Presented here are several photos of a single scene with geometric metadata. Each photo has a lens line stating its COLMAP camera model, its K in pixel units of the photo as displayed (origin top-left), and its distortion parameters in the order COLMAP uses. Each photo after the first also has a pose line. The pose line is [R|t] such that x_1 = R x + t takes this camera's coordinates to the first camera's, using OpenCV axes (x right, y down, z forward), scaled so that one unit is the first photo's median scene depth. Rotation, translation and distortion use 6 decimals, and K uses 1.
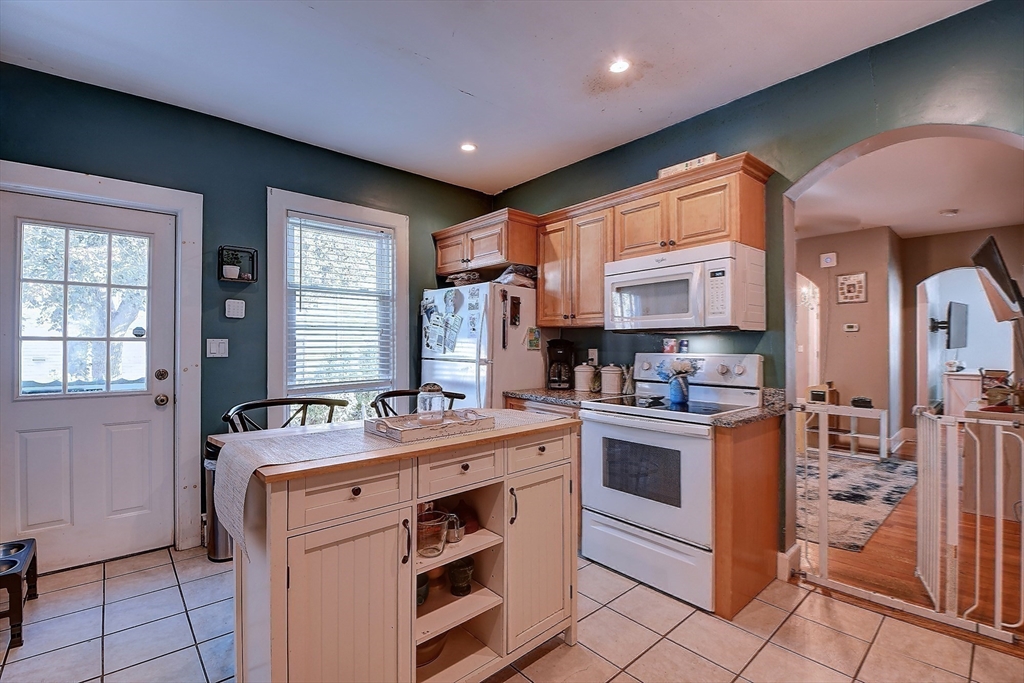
lens RADIAL K [[453.8, 0, 500.0], [0, 453.8, 343.4], [0, 0, 1]] dist [0.013951, -0.023981]
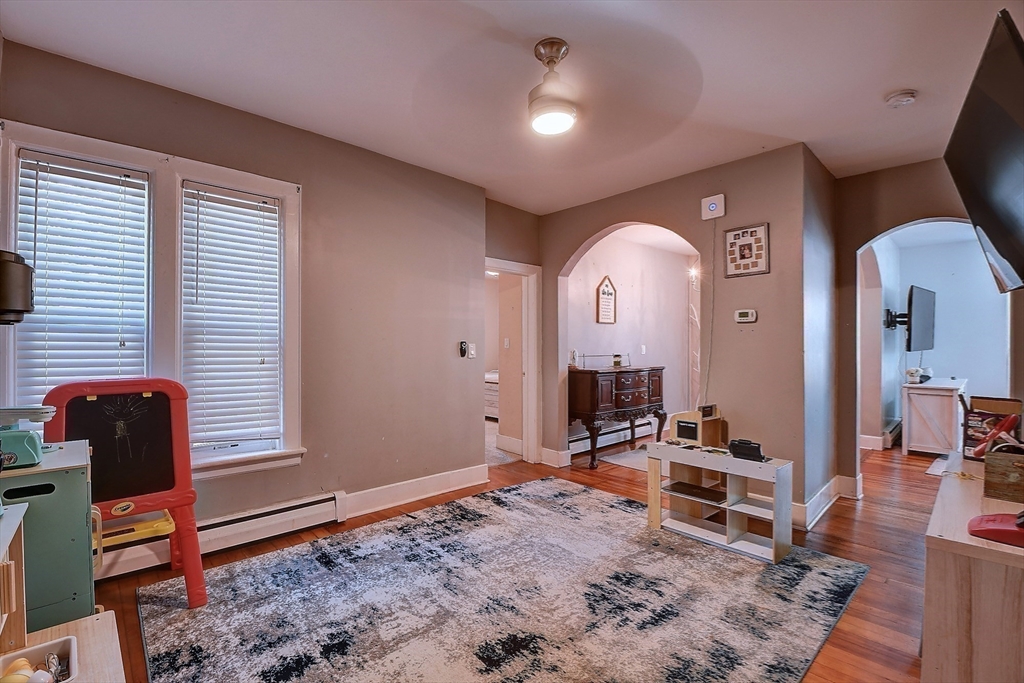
lens RADIAL K [[453.8, 0, 500.0], [0, 453.8, 343.4], [0, 0, 1]] dist [0.013951, -0.023981]
pose [[0.999218, 0.004693, 0.039259, 0.418728], [-0.004642, 0.999988, -0.001396, 0.004197], [-0.039265, 0.001212, 0.999228, 0.401711]]
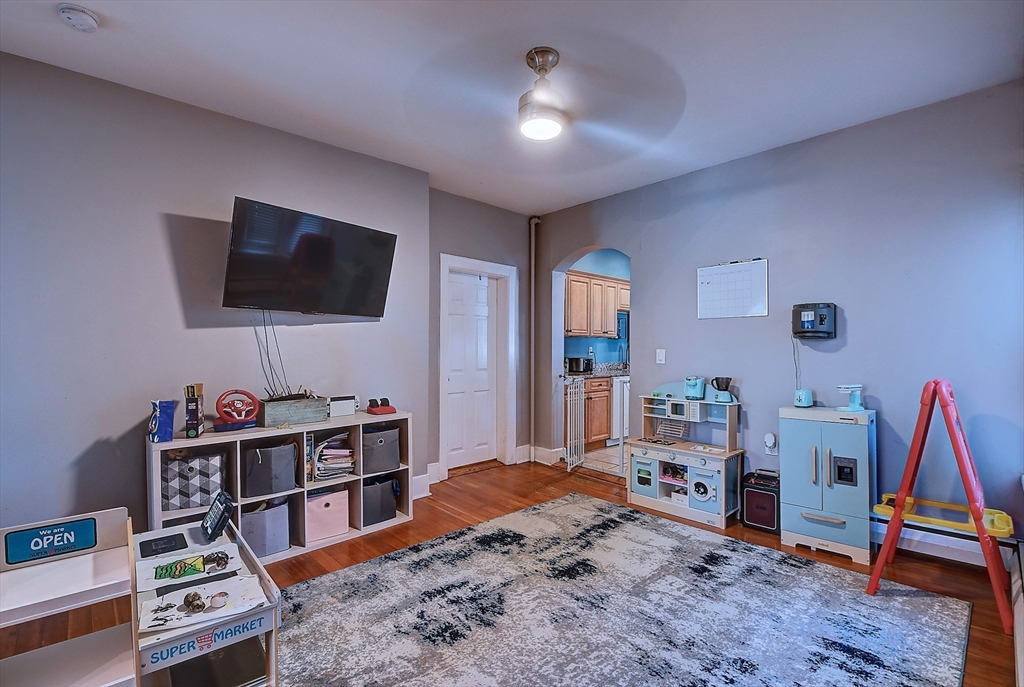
lens RADIAL K [[453.8, 0, 500.0], [0, 453.8, 345.4], [0, 0, 1]] dist [0.013951, -0.023981]
pose [[-0.999558, -0.002759, -0.029598, 0.524537], [-0.002565, 0.999975, -0.006592, 0.007470], [0.029615, -0.006513, -0.999540, 1.174498]]
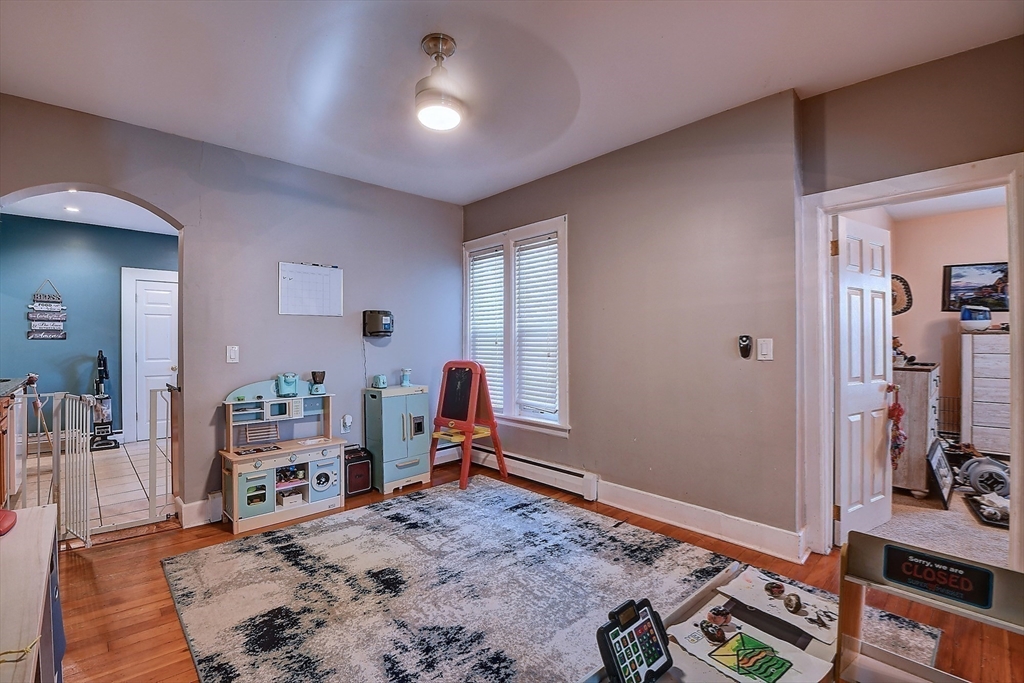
lens RADIAL K [[453.8, 0, 500.0], [0, 453.8, 343.4], [0, 0, 1]] dist [0.013951, -0.023981]
pose [[0.033675, -0.001527, -0.999432, 0.860563], [0.006751, 0.999976, -0.001300, 0.007877], [0.999410, -0.006704, 0.033684, 0.820354]]
